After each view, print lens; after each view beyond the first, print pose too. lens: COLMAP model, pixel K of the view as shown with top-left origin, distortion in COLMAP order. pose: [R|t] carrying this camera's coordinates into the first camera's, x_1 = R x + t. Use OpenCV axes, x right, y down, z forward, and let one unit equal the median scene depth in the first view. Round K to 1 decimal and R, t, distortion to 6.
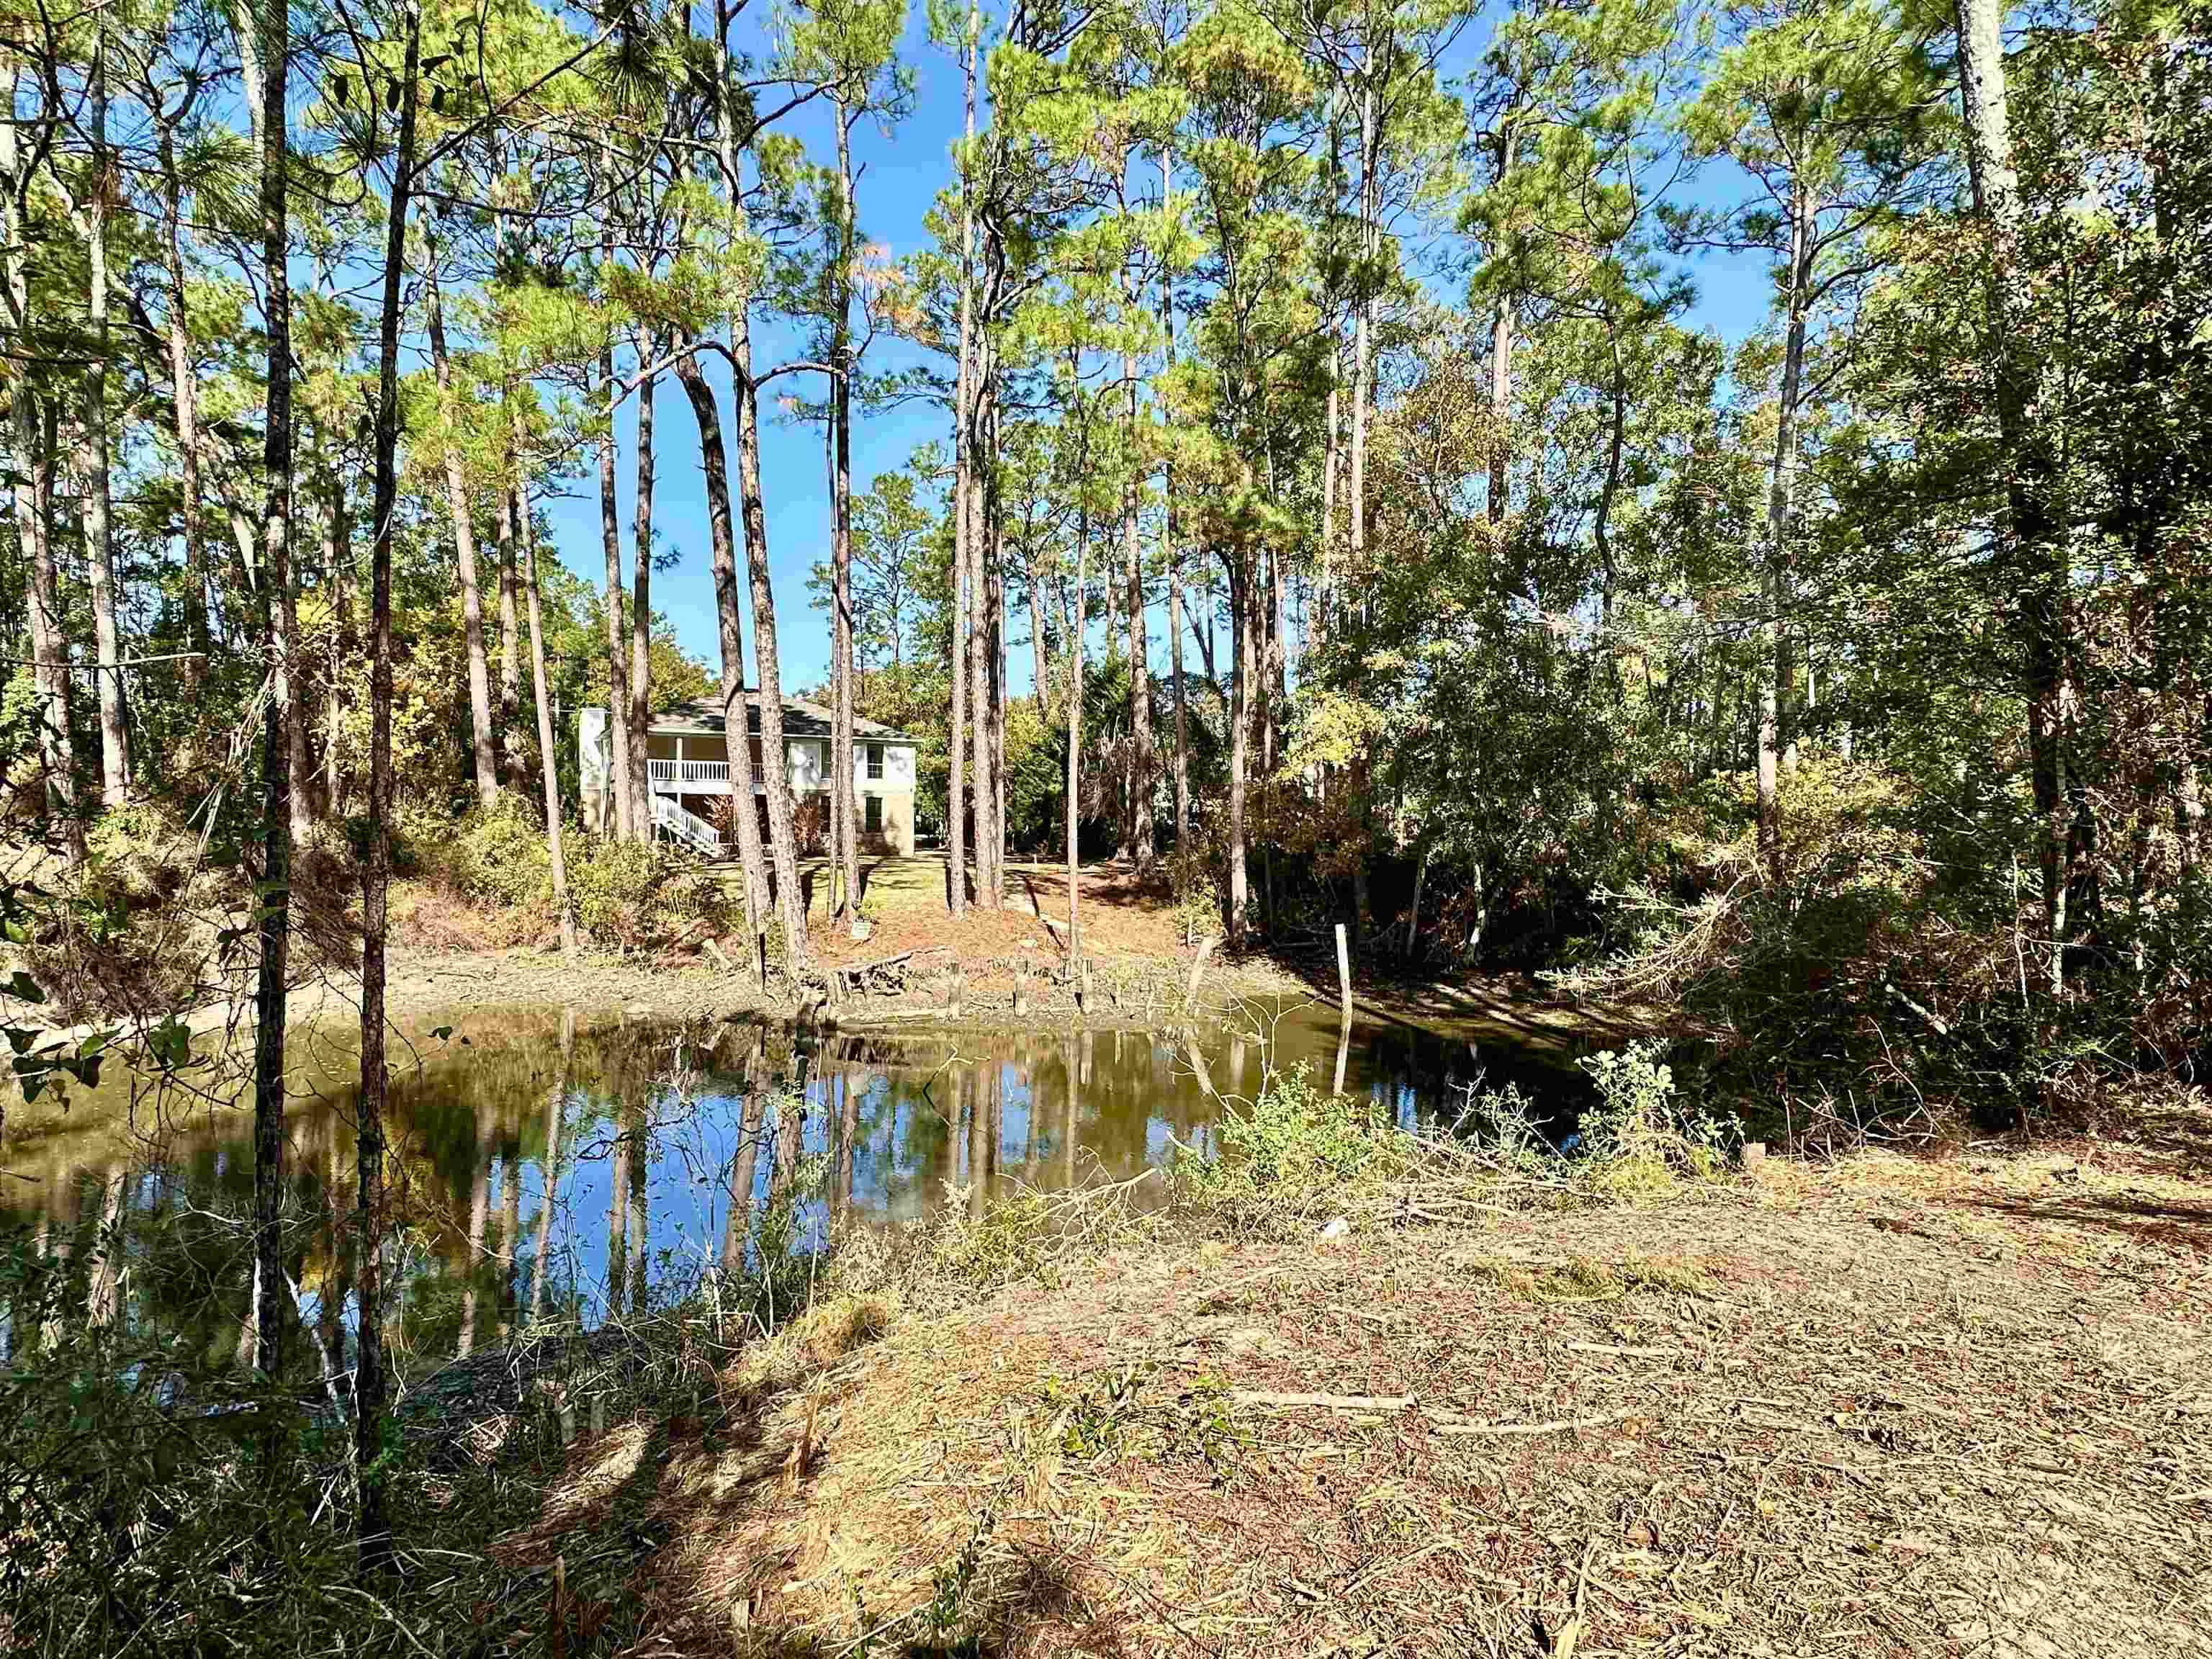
lens RADIAL K [[1171.6, 0, 1111.0], [0, 1171.6, 842.6], [0, 0, 1]] dist [0.001336, 0.000283]
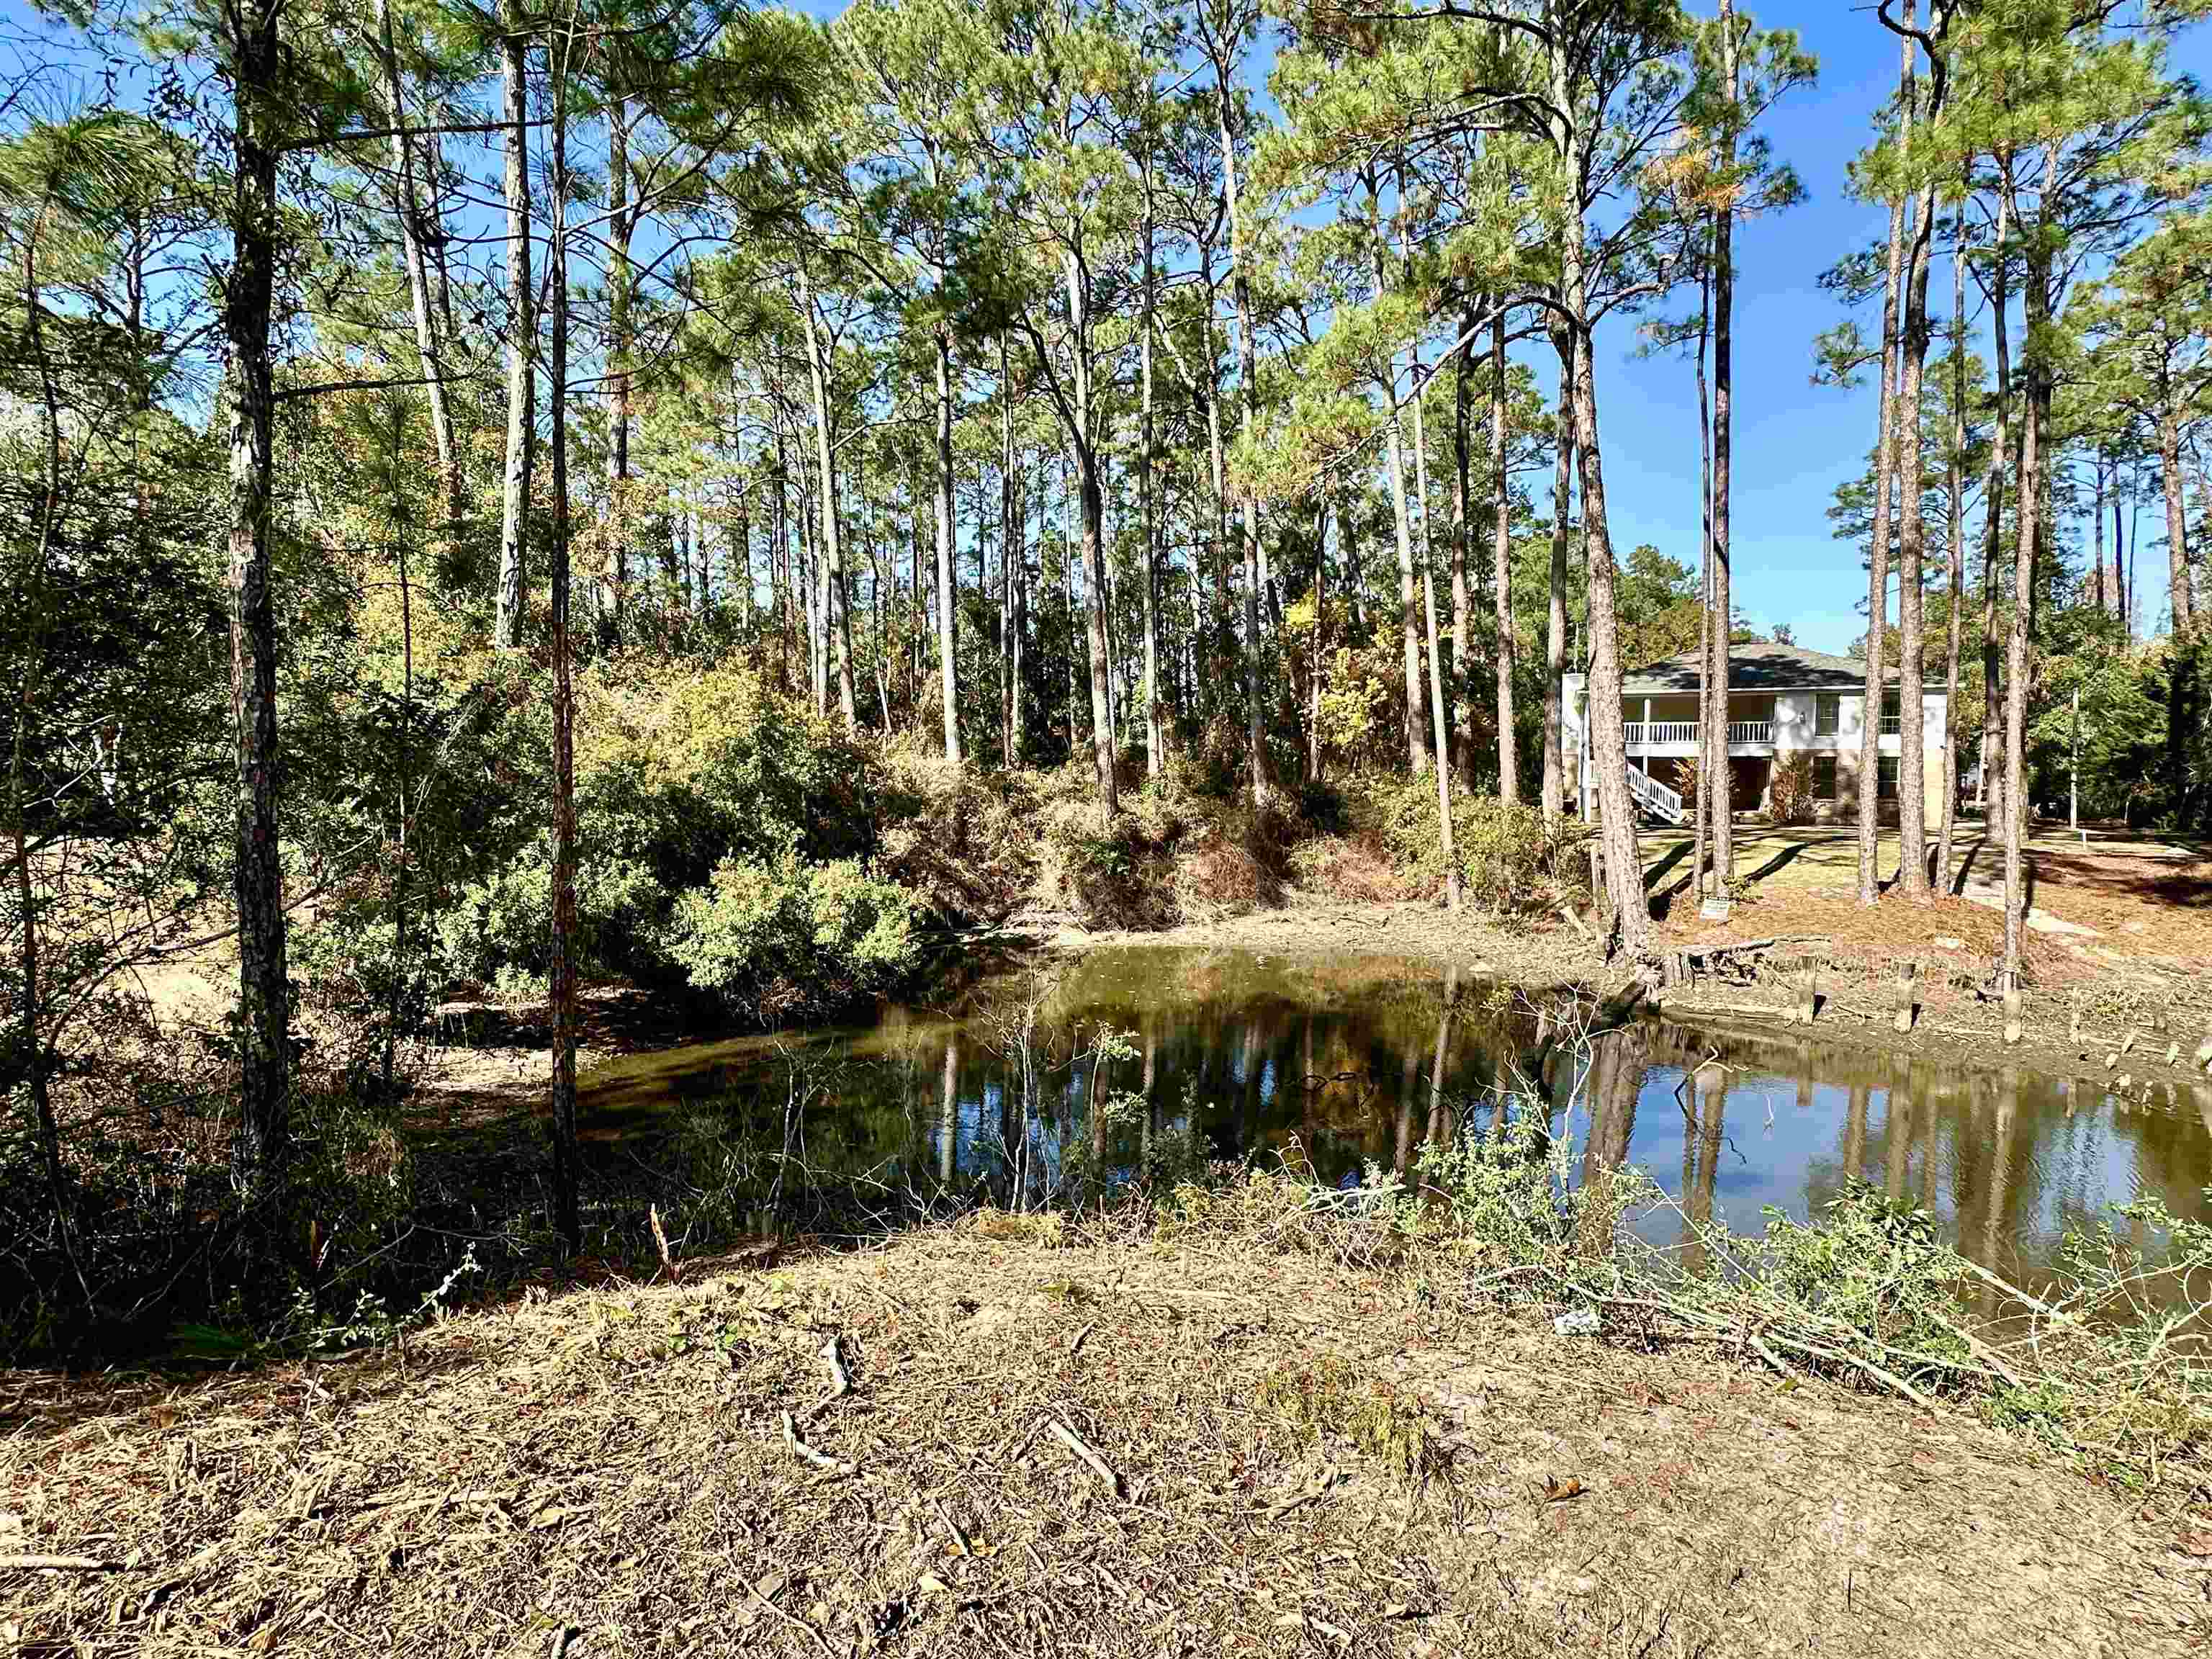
lens RADIAL K [[1171.6, 0, 1111.0], [0, 1171.6, 842.6], [0, 0, 1]] dist [0.001336, 0.000283]
pose [[0.668229, 0.035333, -0.743116, 0.114306], [-0.012350, 0.999261, 0.036407, -0.002008], [0.743853, -0.015151, 0.668171, 0.054098]]
